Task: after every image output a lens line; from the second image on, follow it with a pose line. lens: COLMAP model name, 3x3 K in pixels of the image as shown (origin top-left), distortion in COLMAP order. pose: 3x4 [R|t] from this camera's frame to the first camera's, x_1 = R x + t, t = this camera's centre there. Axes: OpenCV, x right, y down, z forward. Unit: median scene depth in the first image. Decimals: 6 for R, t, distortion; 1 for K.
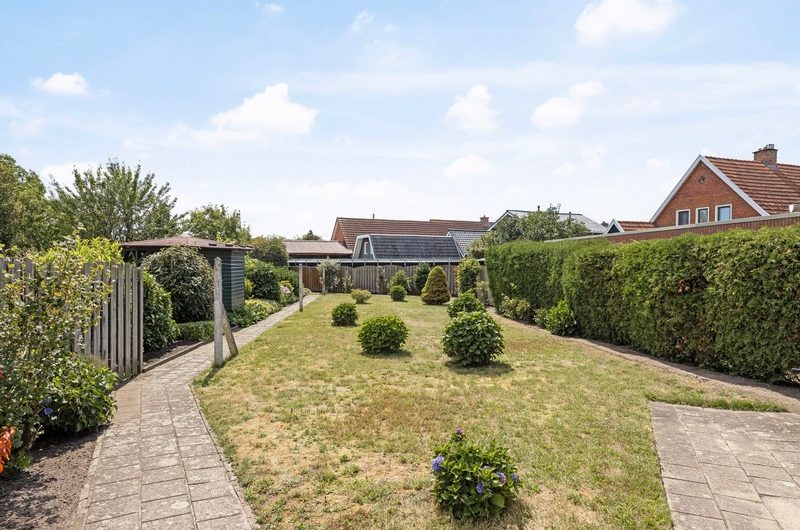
lens RADIAL K [[458.7, 0, 399.8], [0, 458.7, 272.1], [0, 0, 1]] dist [-0.002512, 0.000331]
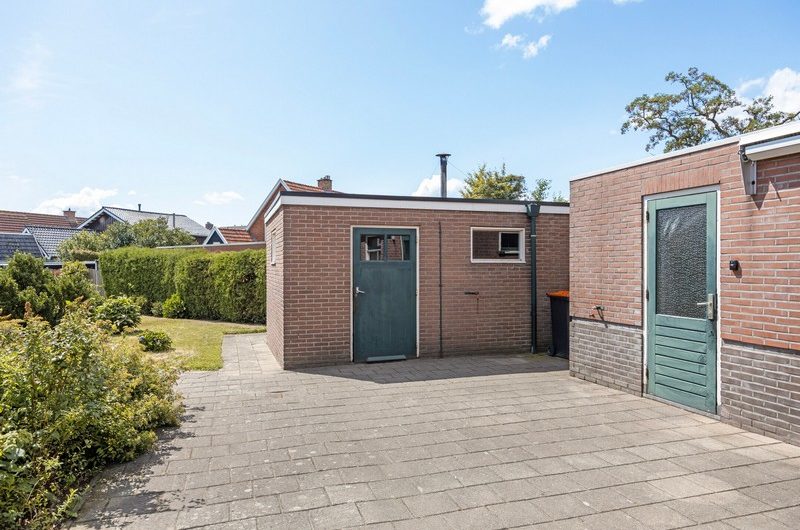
lens RADIAL K [[539.1, 0, 401.1], [0, 539.1, 270.8], [0, 0, 1]] dist [-0.038885, -0.002156]
pose [[0.724061, -0.008655, 0.689682, -0.218882], [0.015877, 0.999865, -0.004120, 0.010026], [-0.689553, 0.013933, 0.724101, -0.527936]]
